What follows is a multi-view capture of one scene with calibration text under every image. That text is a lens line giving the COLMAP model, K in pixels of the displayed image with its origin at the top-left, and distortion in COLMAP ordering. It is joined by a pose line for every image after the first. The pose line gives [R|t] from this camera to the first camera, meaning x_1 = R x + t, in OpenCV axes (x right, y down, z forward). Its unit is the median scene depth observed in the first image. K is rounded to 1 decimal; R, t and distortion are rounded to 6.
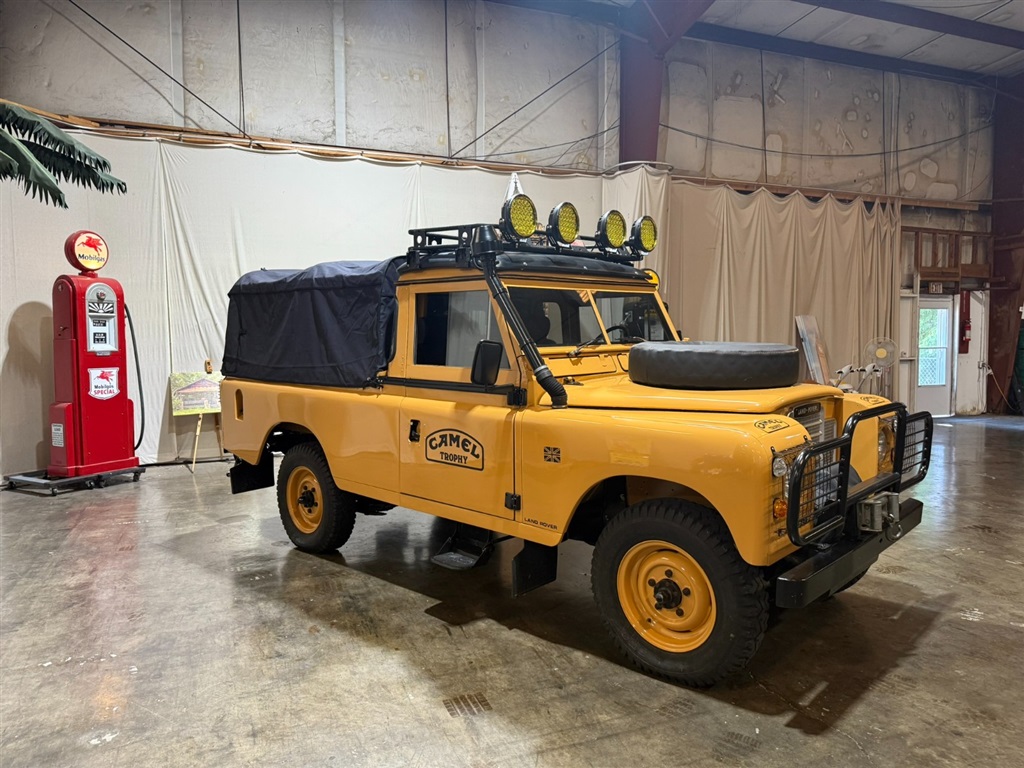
lens RADIAL K [[722.3, 0, 515.1], [0, 722.3, 380.8], [0, 0, 1]] dist [0.052892, -0.068860]
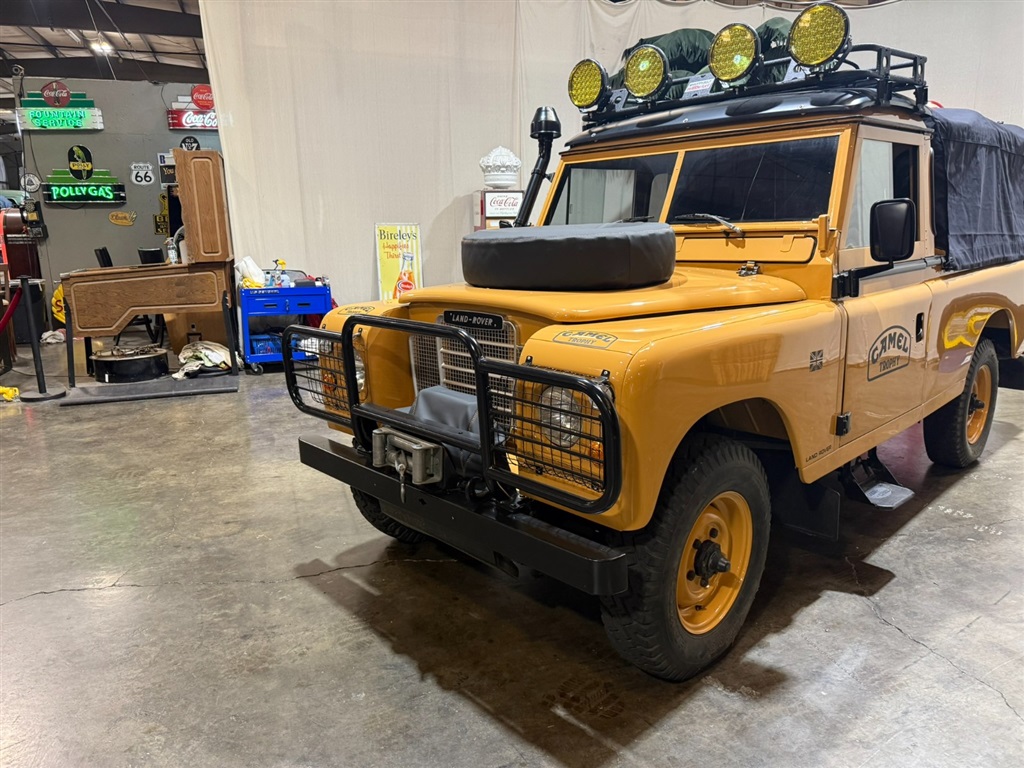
lens RADIAL K [[719.4, 0, 507.3], [0, 719.4, 378.9], [0, 0, 1]] dist [0.054531, -0.076244]
pose [[-0.056994, 0.225317, -0.972617, 0.964558], [-0.047032, 0.972513, 0.228049, -0.060324], [0.997266, 0.058742, -0.044830, 0.909895]]
